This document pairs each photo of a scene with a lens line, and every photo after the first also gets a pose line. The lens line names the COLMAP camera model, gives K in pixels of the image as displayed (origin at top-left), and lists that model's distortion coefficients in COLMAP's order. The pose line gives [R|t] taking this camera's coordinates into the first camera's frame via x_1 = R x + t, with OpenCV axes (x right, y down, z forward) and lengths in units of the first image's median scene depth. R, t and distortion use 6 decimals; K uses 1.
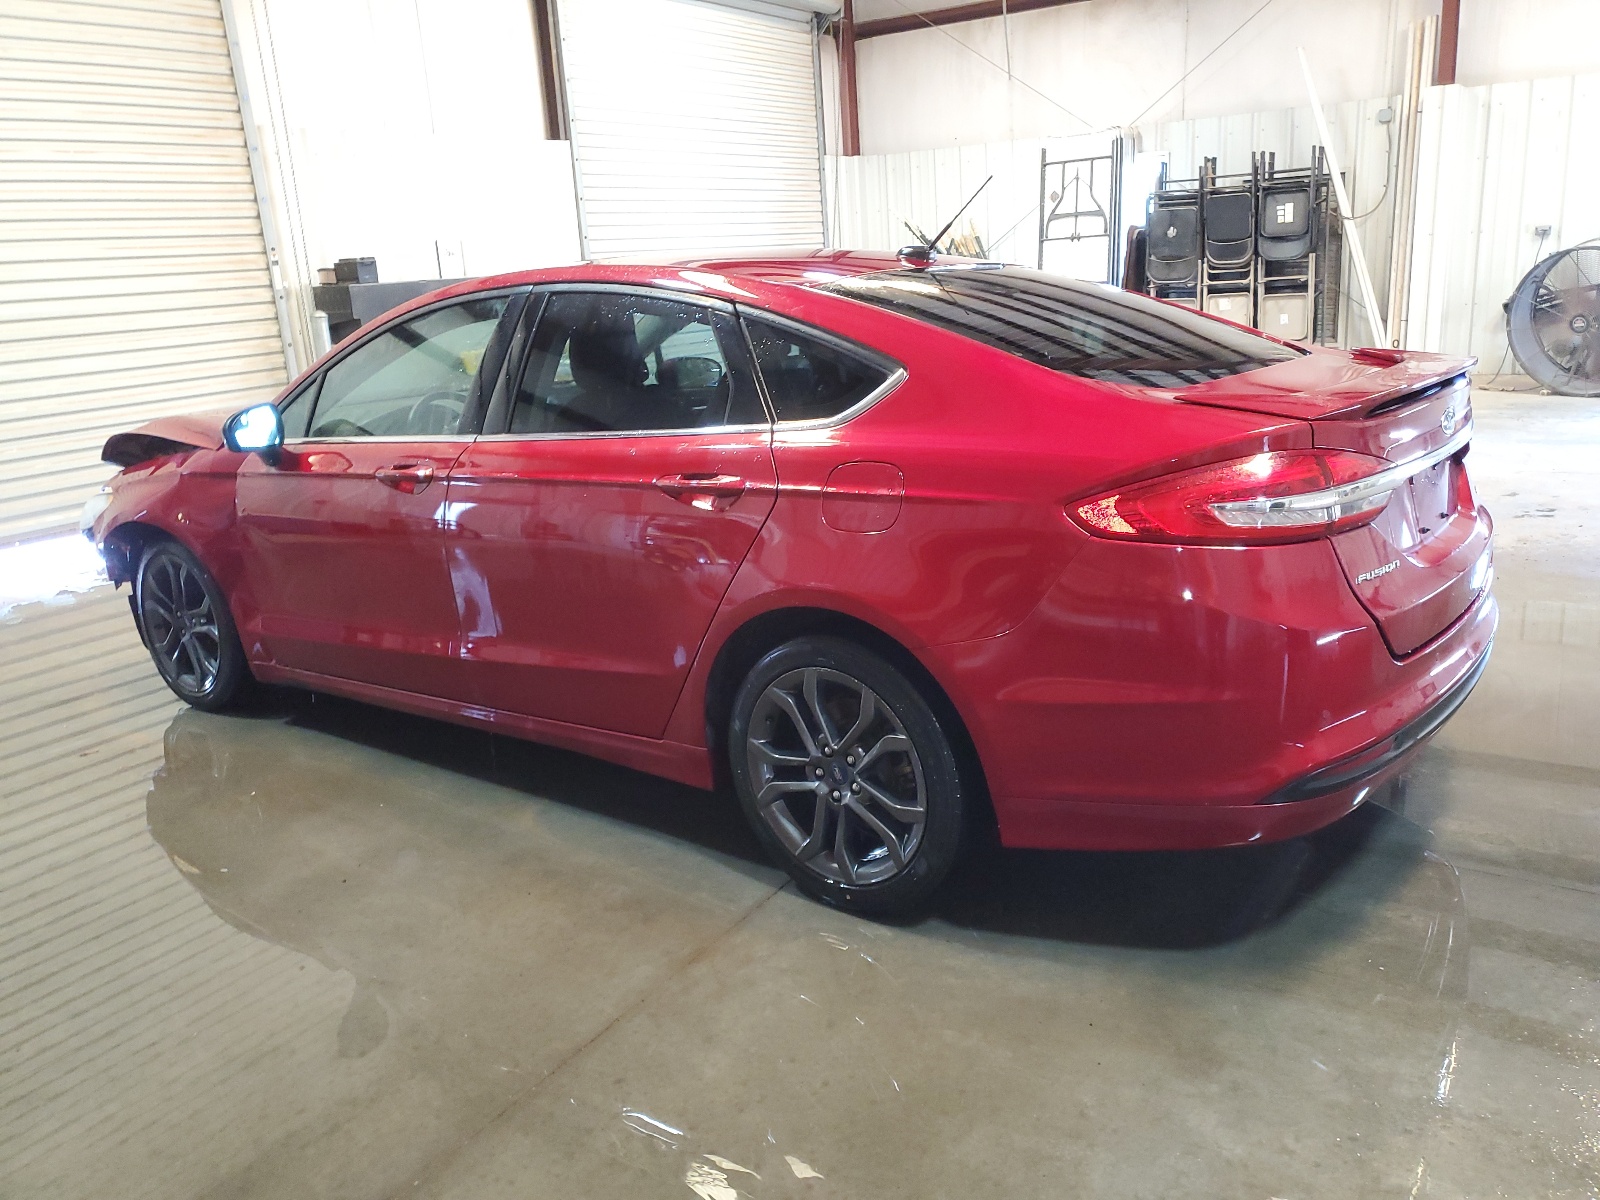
lens RADIAL K [[1209.6, 0, 800.0], [0, 1209.6, 600.0], [0, 0, 1]] dist [0.003371, 0.000876]
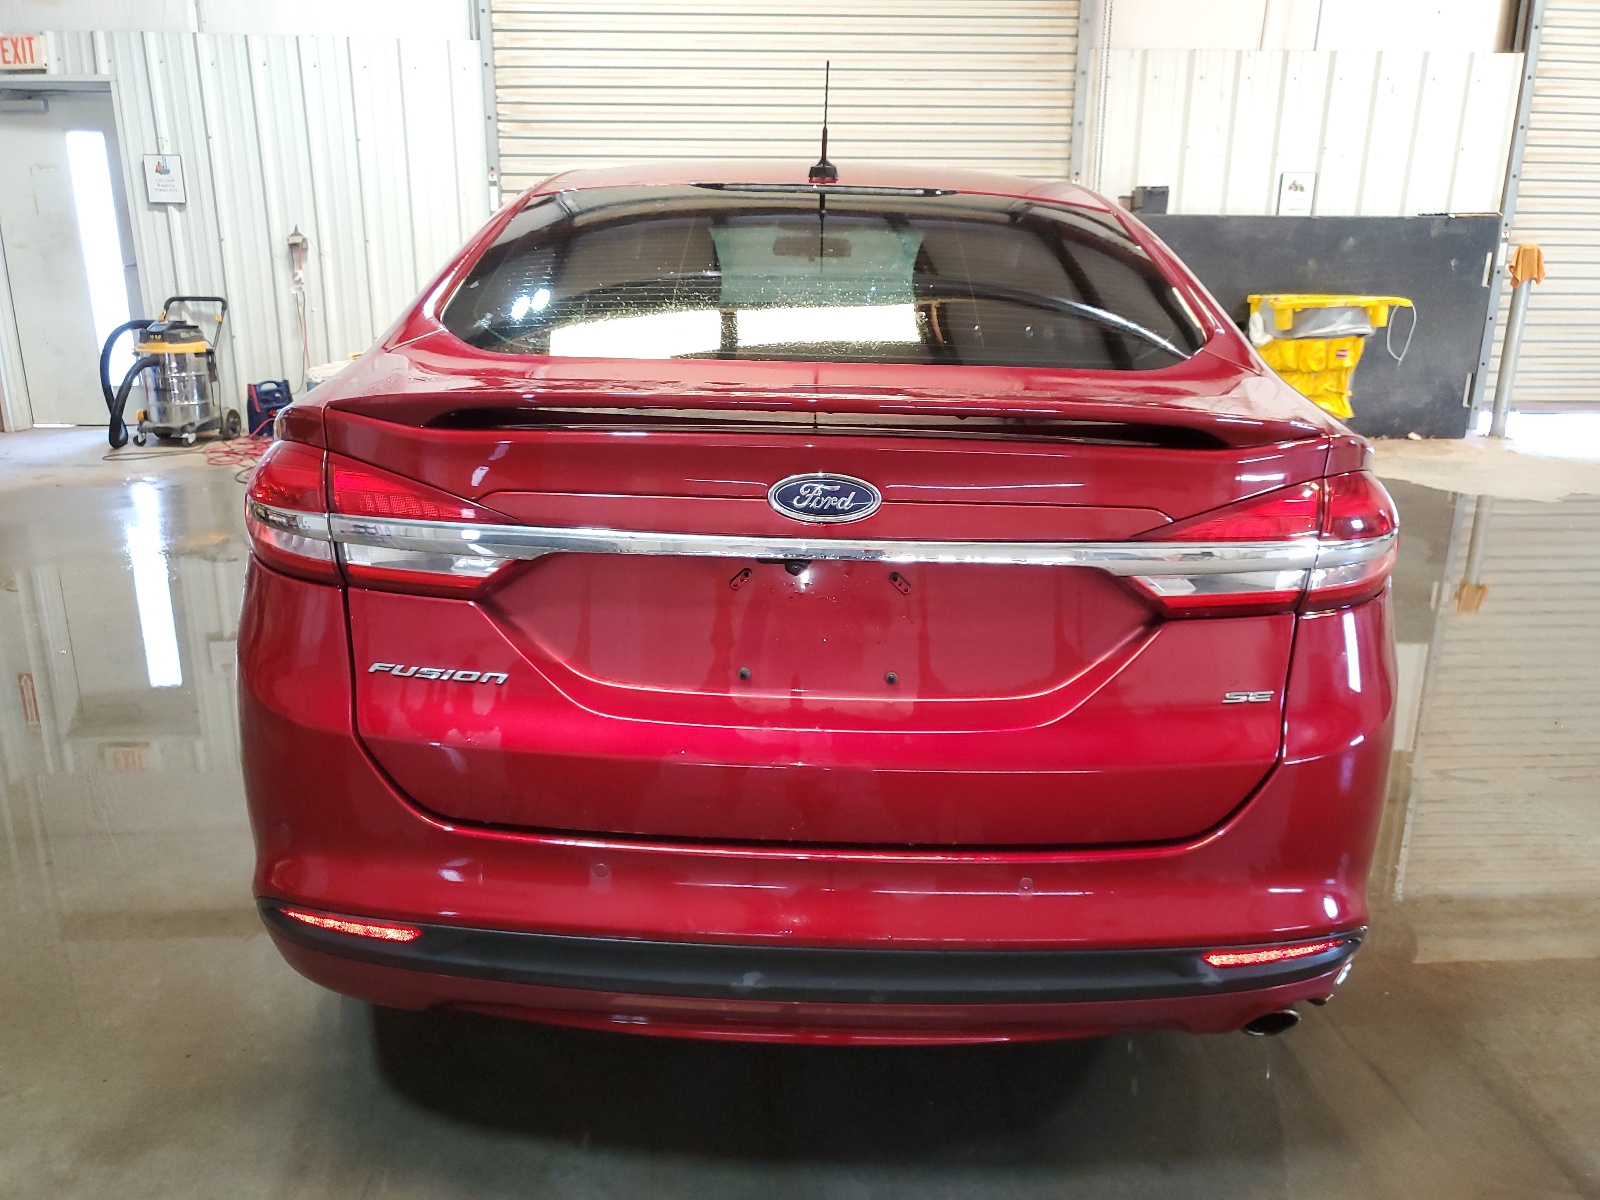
lens RADIAL K [[1209.6, 0, 800.0], [0, 1209.6, 600.0], [0, 0, 1]] dist [0.003371, 0.000876]
pose [[0.587769, 0.299762, -0.751445, 0.306435], [-0.266480, 0.948726, 0.170024, -0.063778], [0.763882, 0.100310, 0.637513, 0.219144]]
